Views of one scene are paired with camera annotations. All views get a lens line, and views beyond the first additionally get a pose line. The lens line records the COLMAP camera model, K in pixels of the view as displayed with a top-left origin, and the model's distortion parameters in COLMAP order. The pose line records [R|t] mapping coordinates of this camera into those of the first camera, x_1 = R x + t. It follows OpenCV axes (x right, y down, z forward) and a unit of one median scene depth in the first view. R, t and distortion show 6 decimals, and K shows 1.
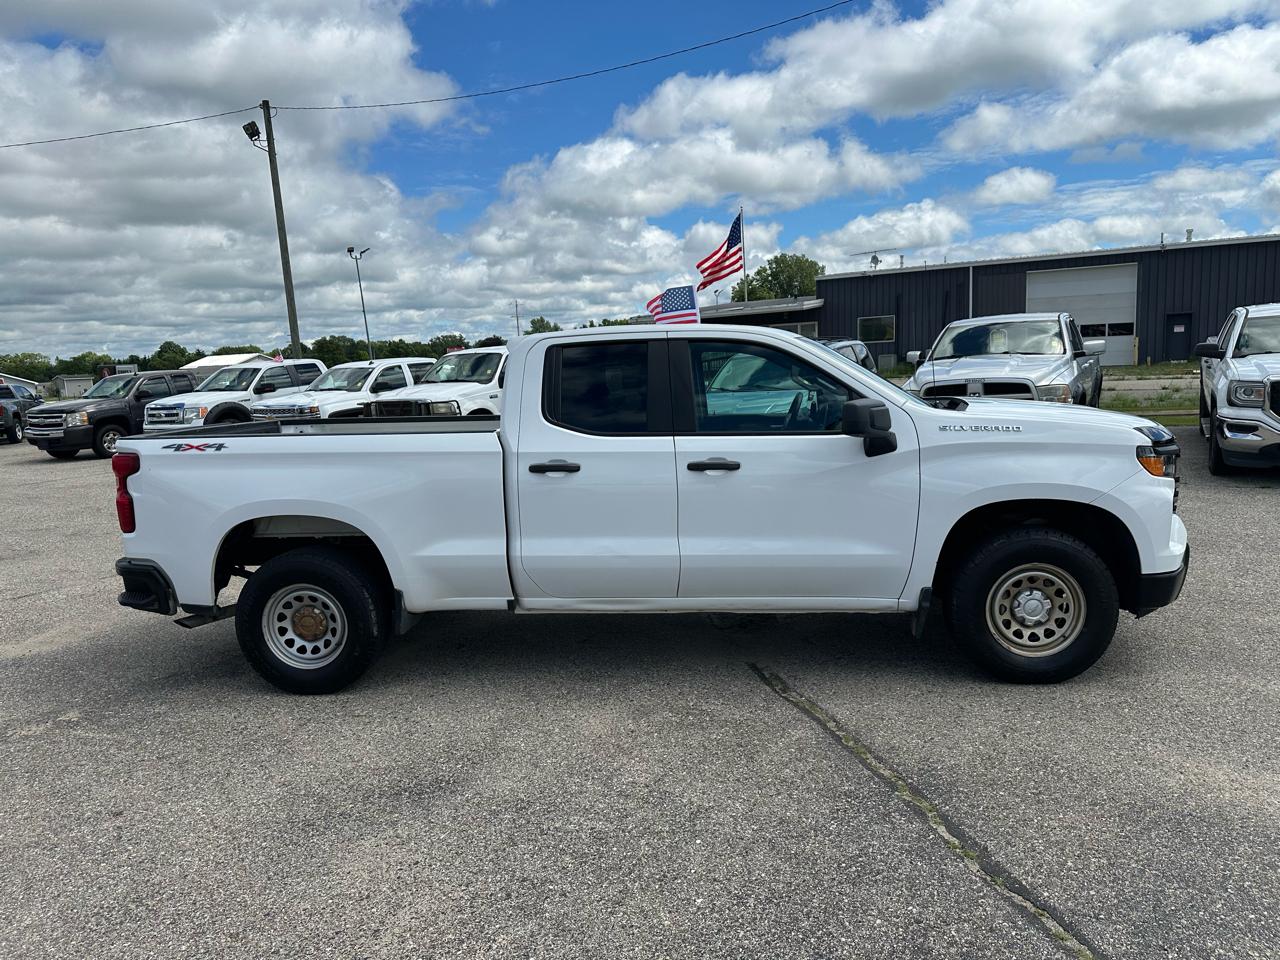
lens RADIAL K [[922.8, 0, 635.6], [0, 922.8, 466.8], [0, 0, 1]] dist [0.014982, -0.021997]
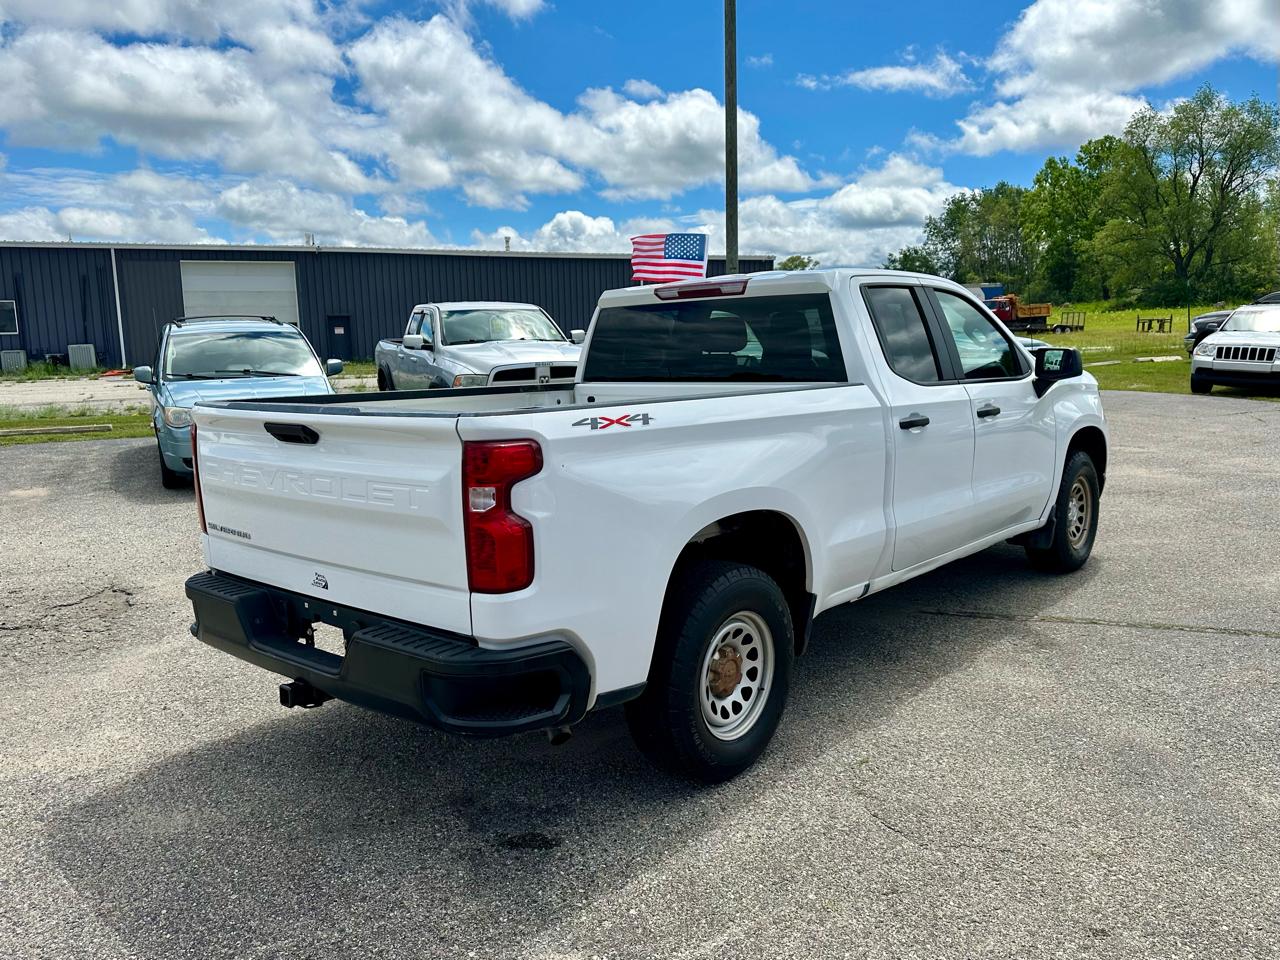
lens RADIAL K [[1005.7, 0, 633.2], [0, 1005.7, 469.7], [0, 0, 1]] dist [0.025833, -0.006786]
pose [[0.578596, -0.080702, 0.811612, -0.987733], [0.092336, 0.995177, 0.033128, -0.010477], [-0.810371, 0.055773, 0.583257, 0.614439]]
